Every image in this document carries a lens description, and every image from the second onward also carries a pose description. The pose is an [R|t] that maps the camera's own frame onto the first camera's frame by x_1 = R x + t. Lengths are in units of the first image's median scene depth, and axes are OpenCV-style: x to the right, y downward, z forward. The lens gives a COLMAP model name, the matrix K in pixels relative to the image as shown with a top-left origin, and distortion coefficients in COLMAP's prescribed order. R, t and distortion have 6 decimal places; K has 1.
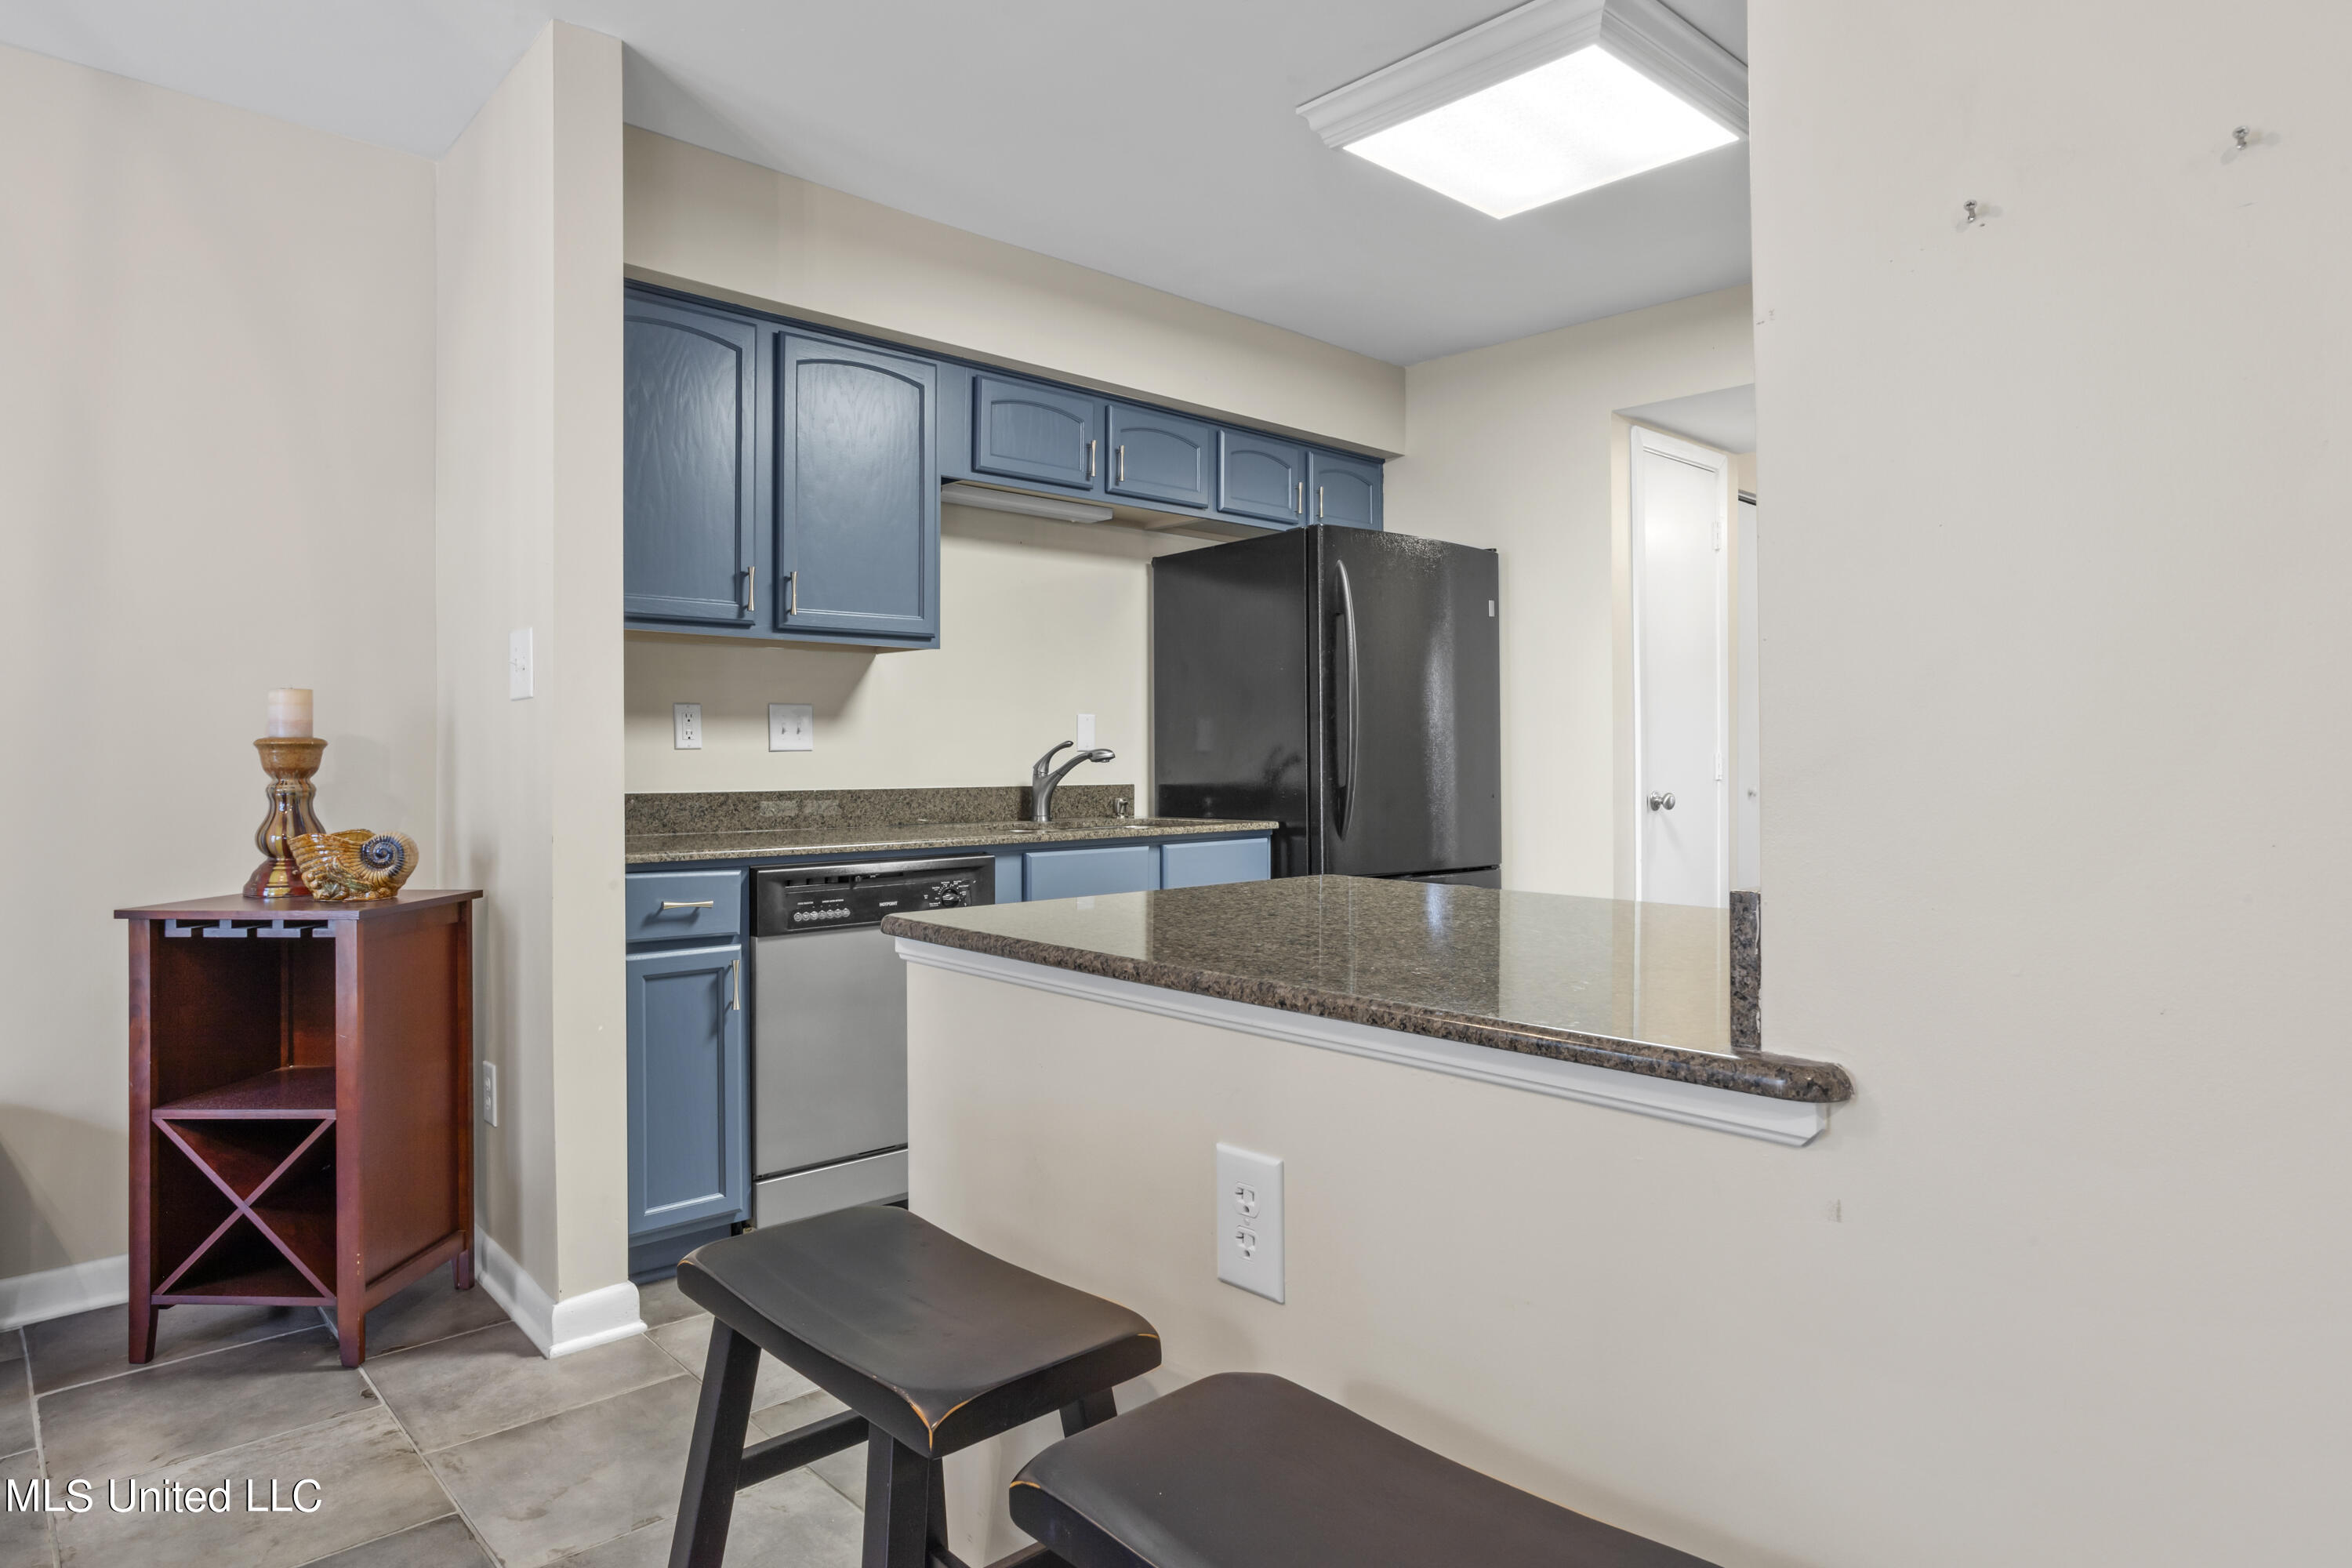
lens RADIAL K [[1426.2, 0, 1182.6], [0, 1426.2, 742.2], [0, 0, 1]] dist [-0.014855, 0.007582]
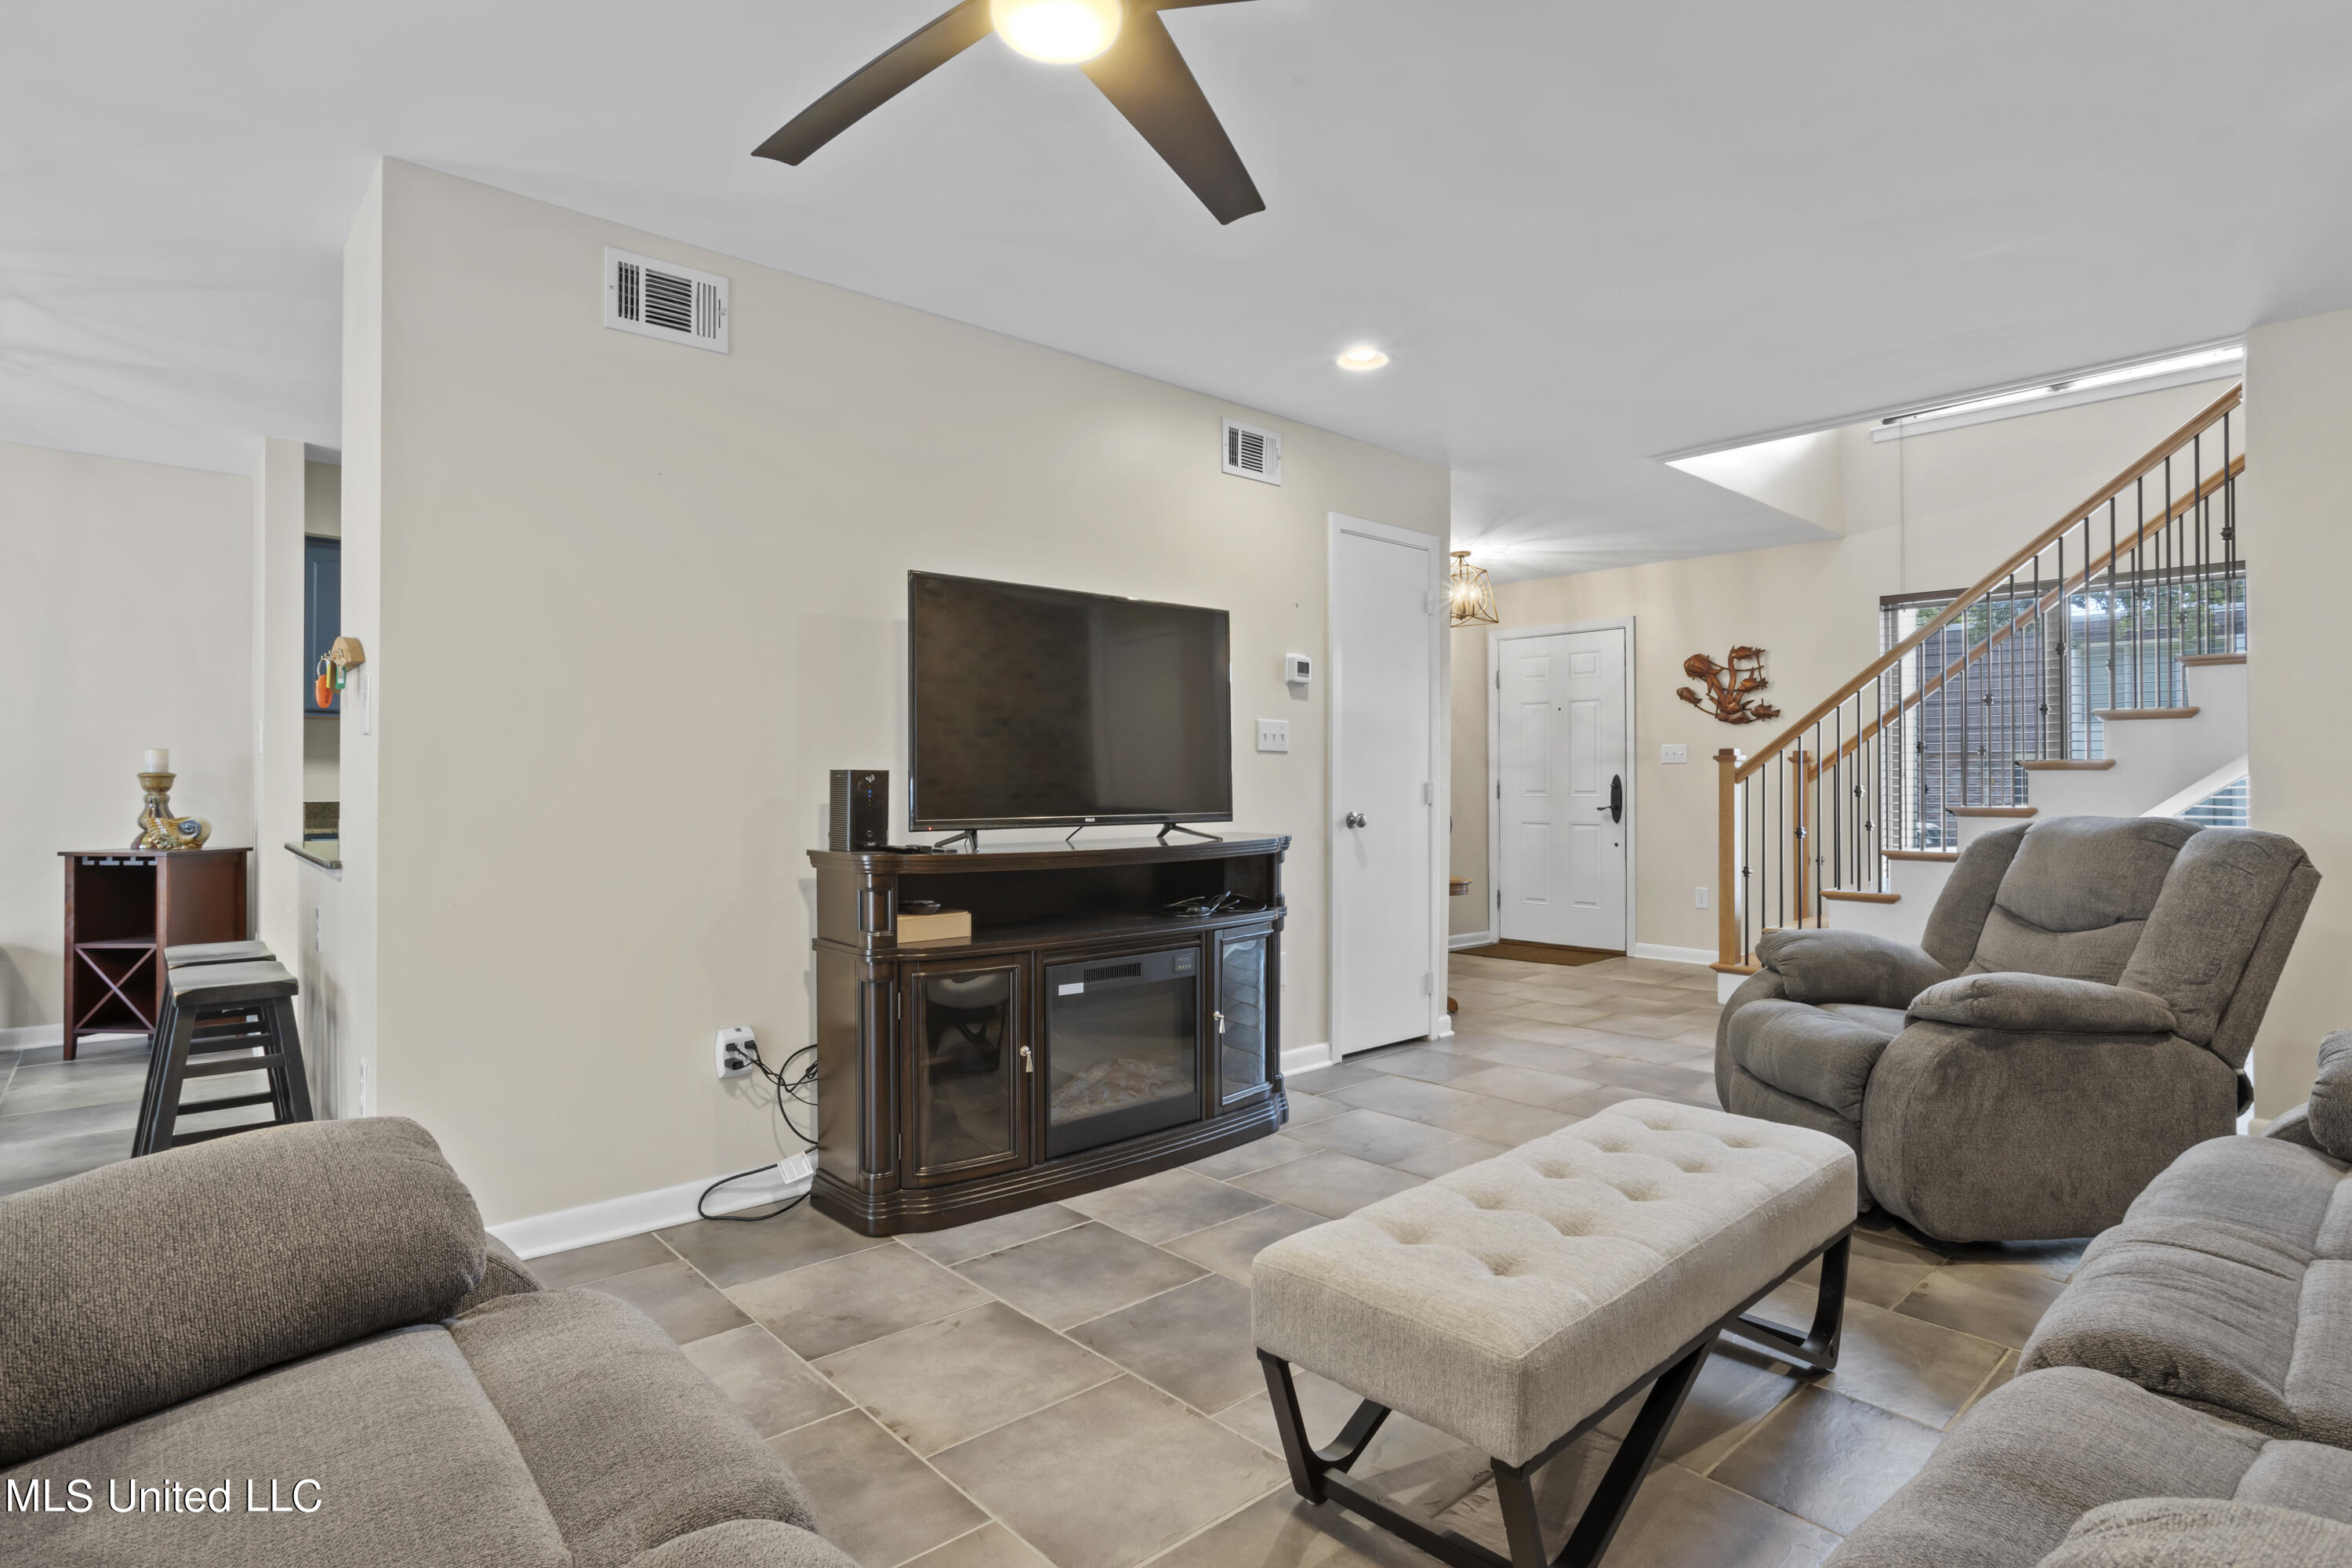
lens RADIAL K [[1212.1, 0, 1189.3], [0, 1212.1, 766.2], [0, 0, 1]] dist [-0.053169, 0.020535]
pose [[0.999993, 0.003663, -0.000361, 0.844746], [-0.003666, 0.999966, -0.007319, -0.005182], [0.000334, 0.007321, 0.999973, -0.689109]]
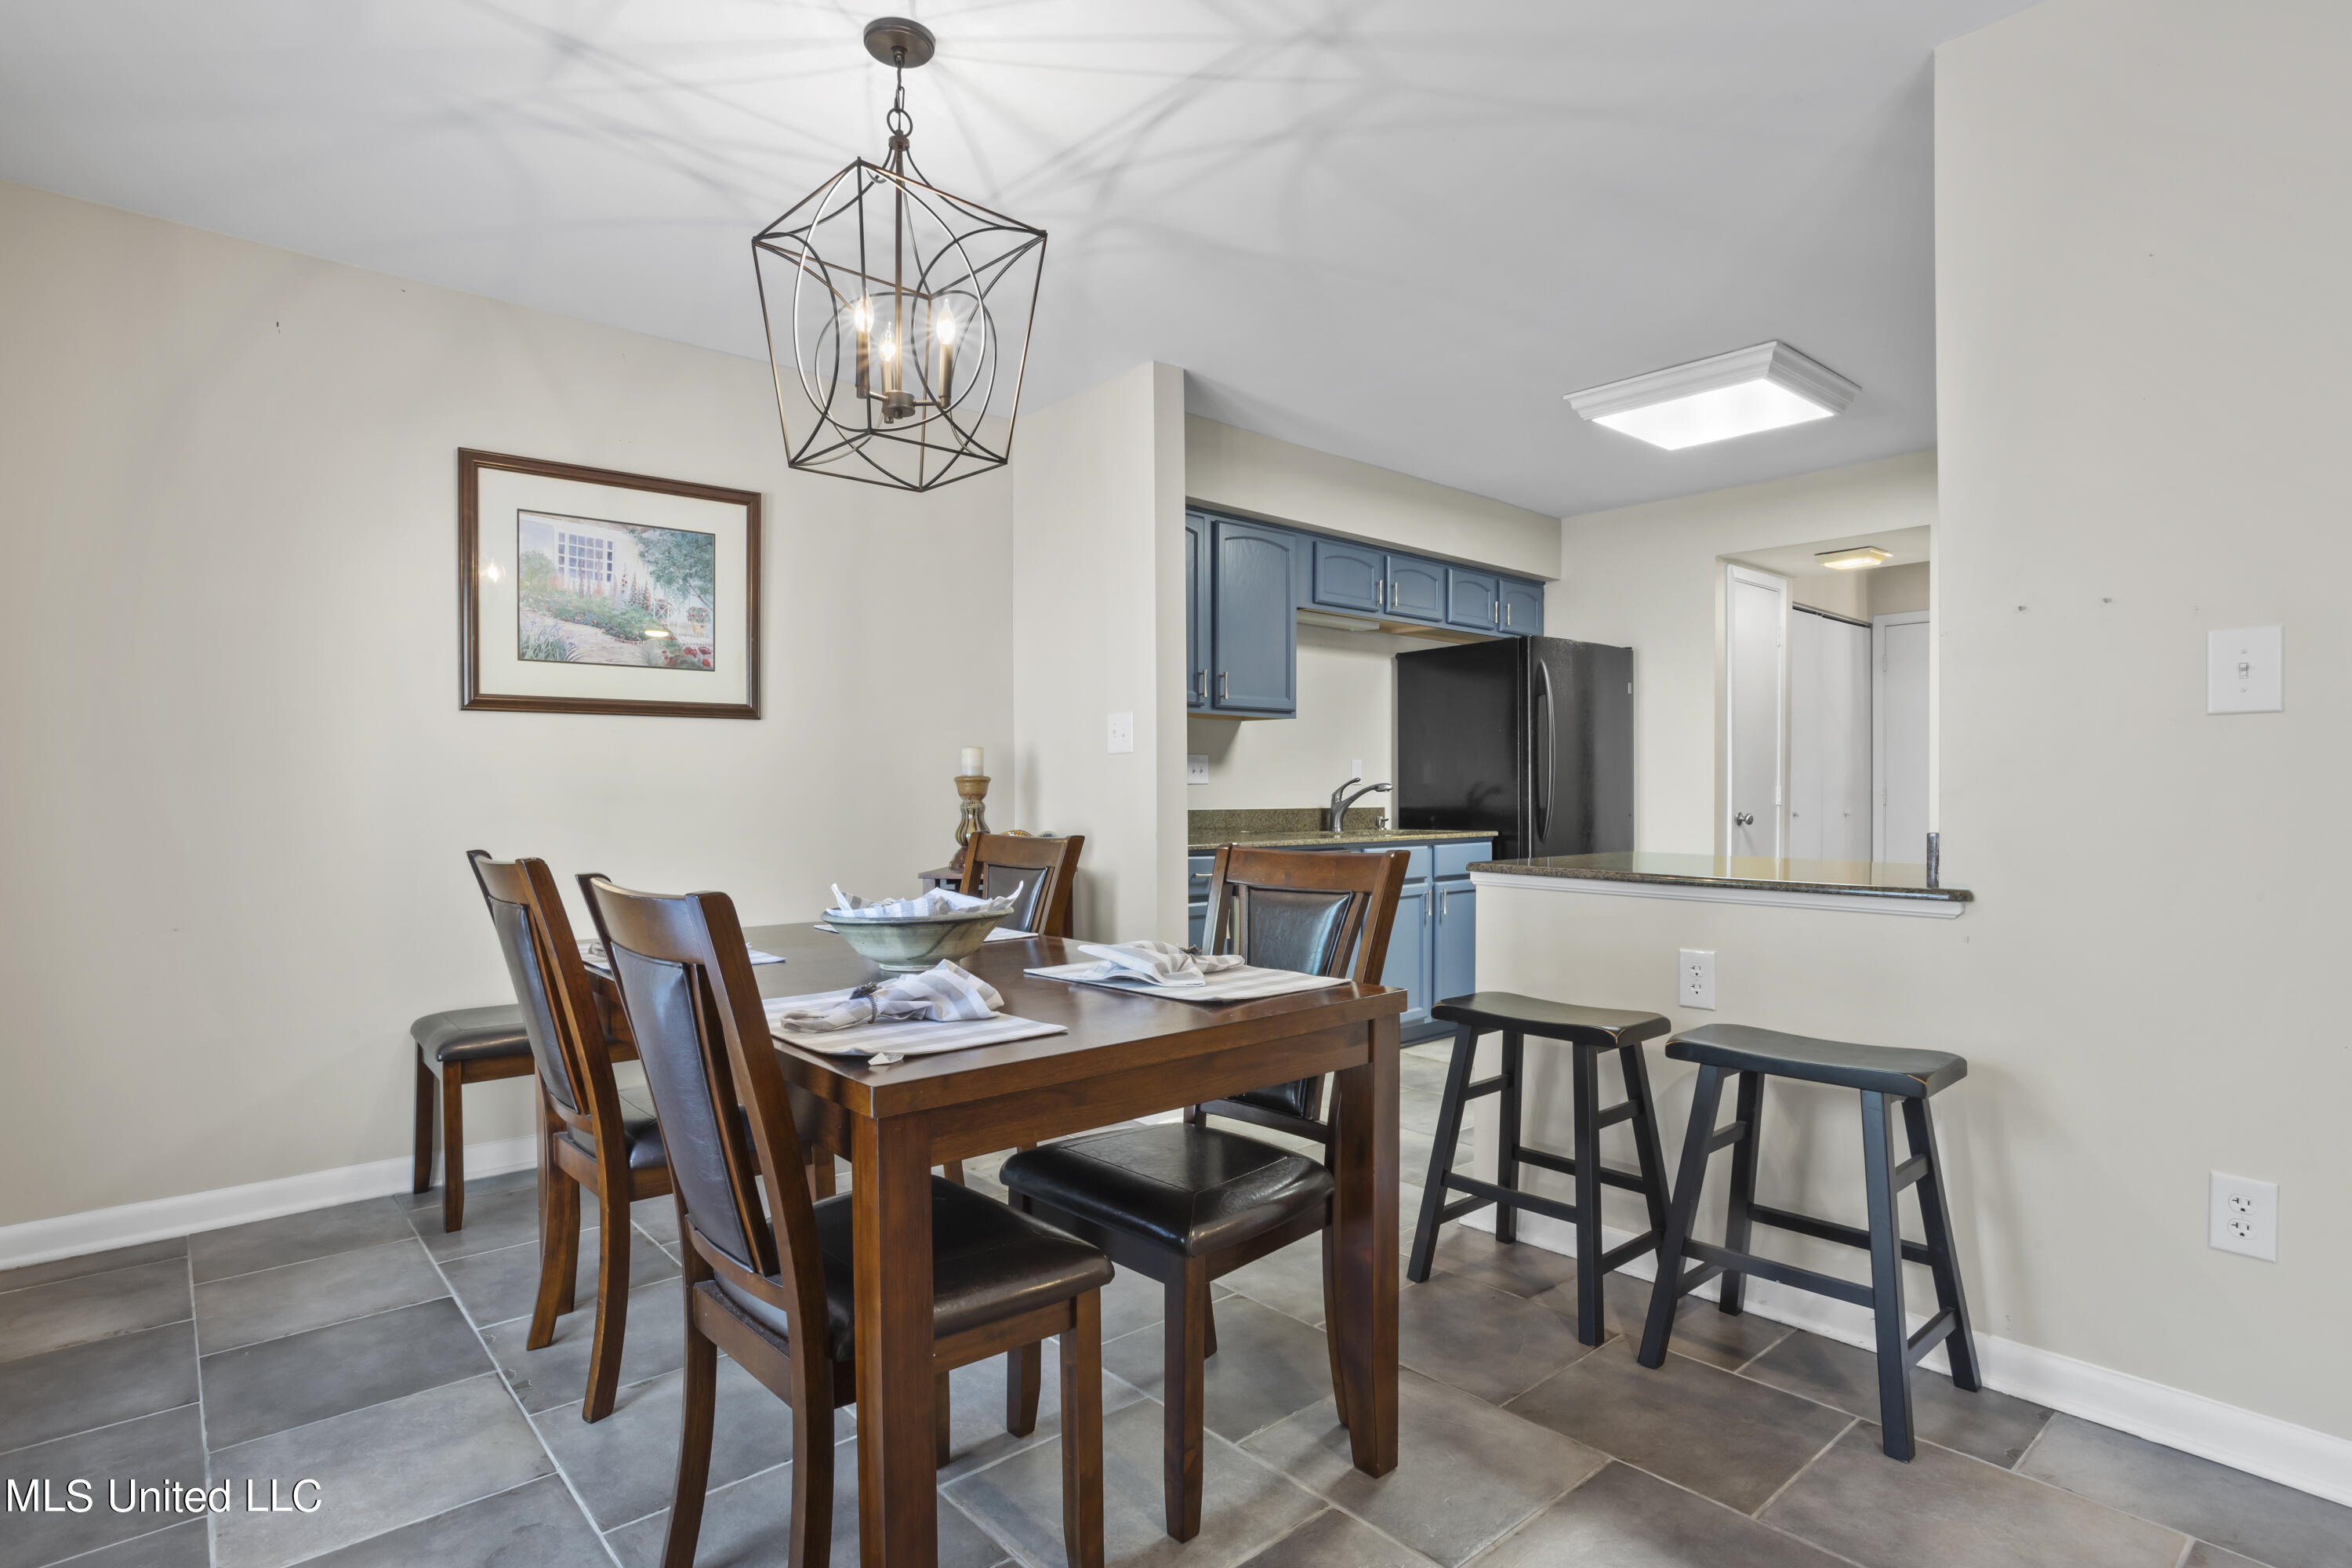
lens RADIAL K [[1212.1, 0, 1207.4], [0, 1212.1, 810.5], [0, 0, 1]] dist [-0.053169, 0.020535]
pose [[0.999439, 0.001255, -0.033457, -0.287392], [-0.000360, 0.999642, 0.026744, -0.001029], [0.033478, -0.026717, 0.999082, -0.421185]]
